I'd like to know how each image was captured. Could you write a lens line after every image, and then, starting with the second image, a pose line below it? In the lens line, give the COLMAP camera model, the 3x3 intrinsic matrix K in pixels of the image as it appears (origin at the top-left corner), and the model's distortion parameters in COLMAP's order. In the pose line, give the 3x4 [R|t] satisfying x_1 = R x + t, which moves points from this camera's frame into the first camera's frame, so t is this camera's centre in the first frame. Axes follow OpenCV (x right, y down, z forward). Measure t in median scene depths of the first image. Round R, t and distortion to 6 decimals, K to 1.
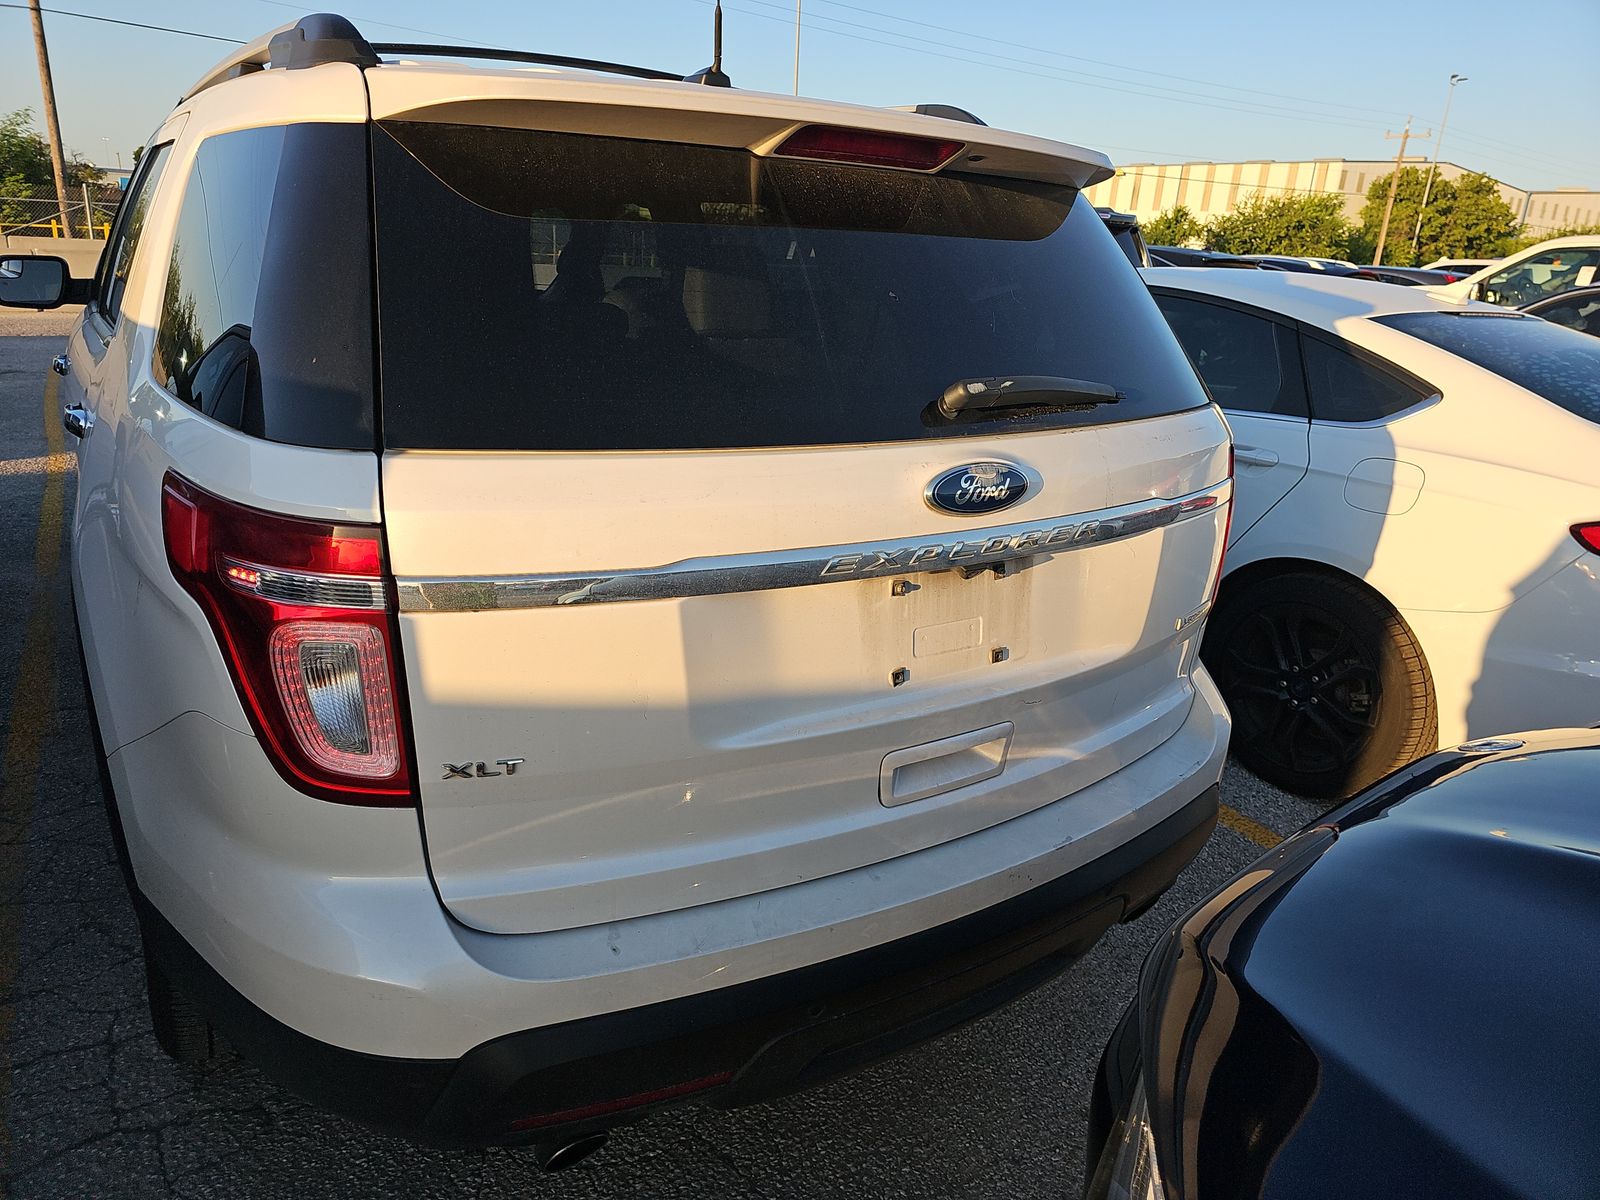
lens RADIAL K [[1069.9, 0, 804.1], [0, 1069.9, 592.8], [0, 0, 1]] dist [0.020097, -0.035830]
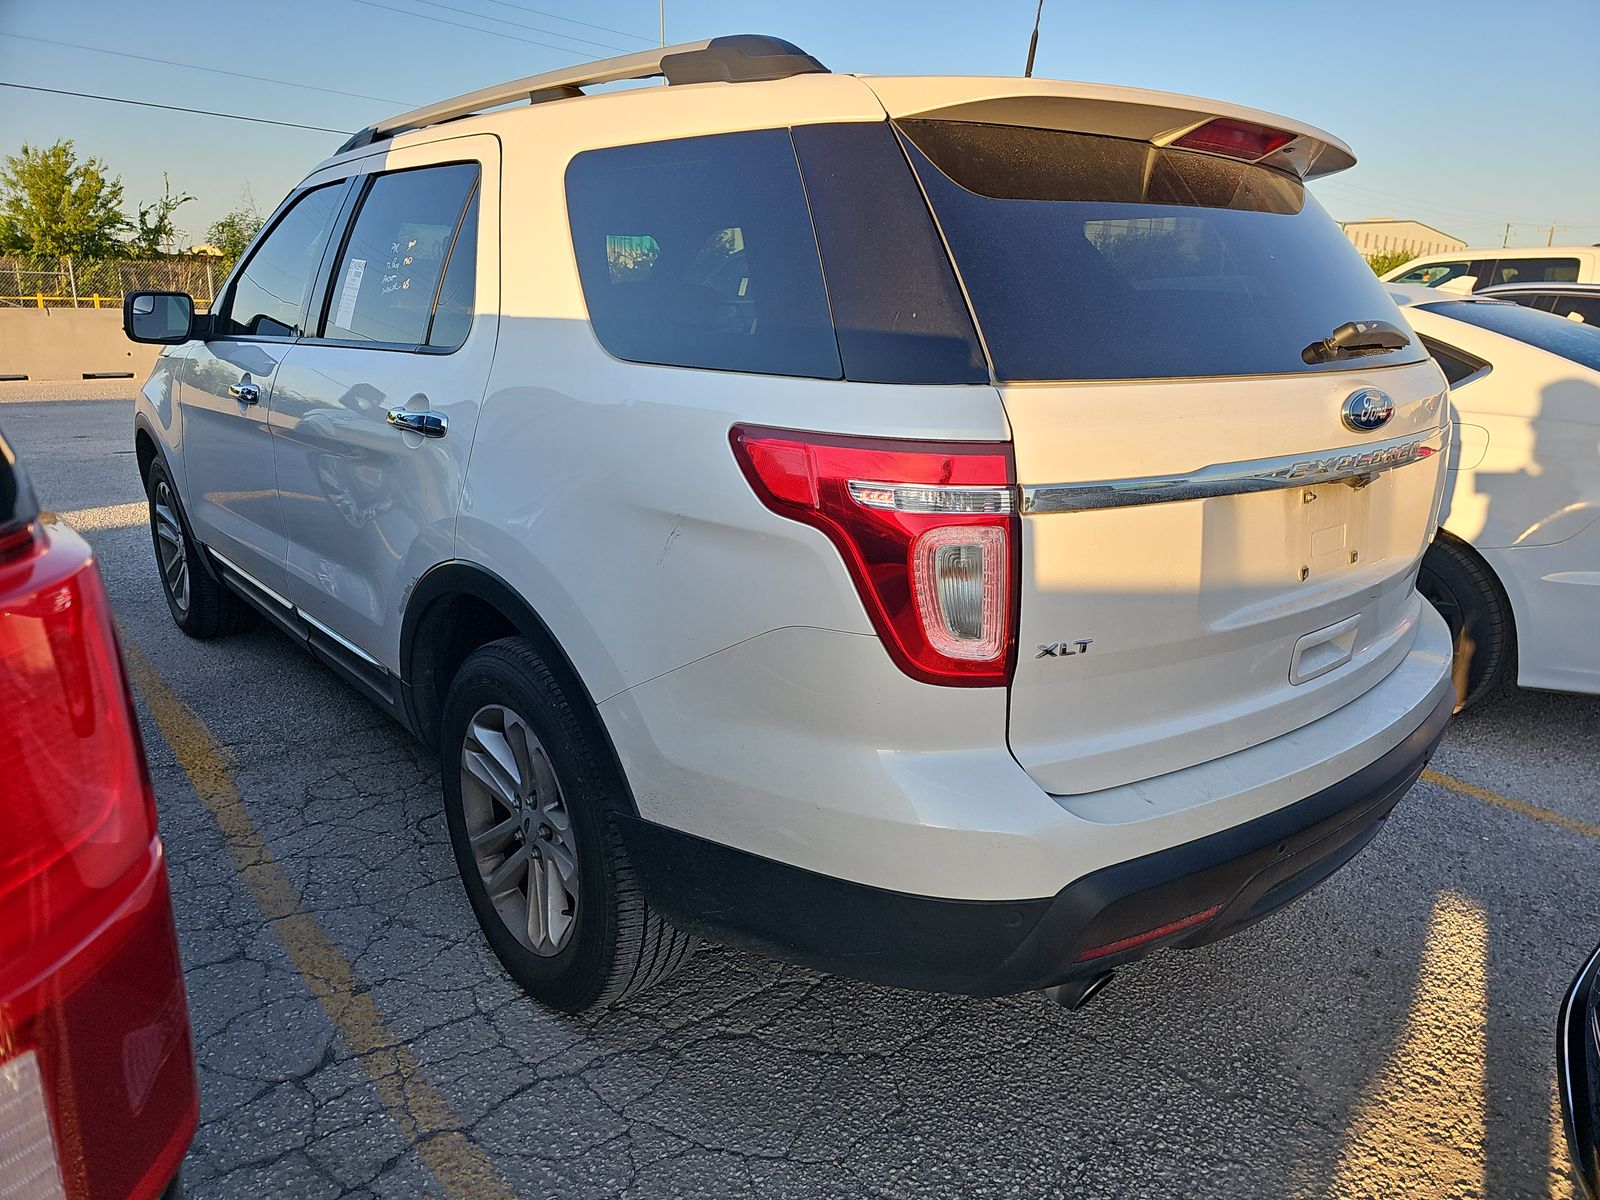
lens RADIAL K [[1069.9, 0, 842.3], [0, 1069.9, 611.7], [0, 0, 1]] dist [0.020097, -0.035830]
pose [[0.990054, -0.070936, 0.121495, -0.628737], [0.073265, 0.997202, -0.014812, 0.111524], [-0.120105, 0.023566, 0.992481, -0.147778]]
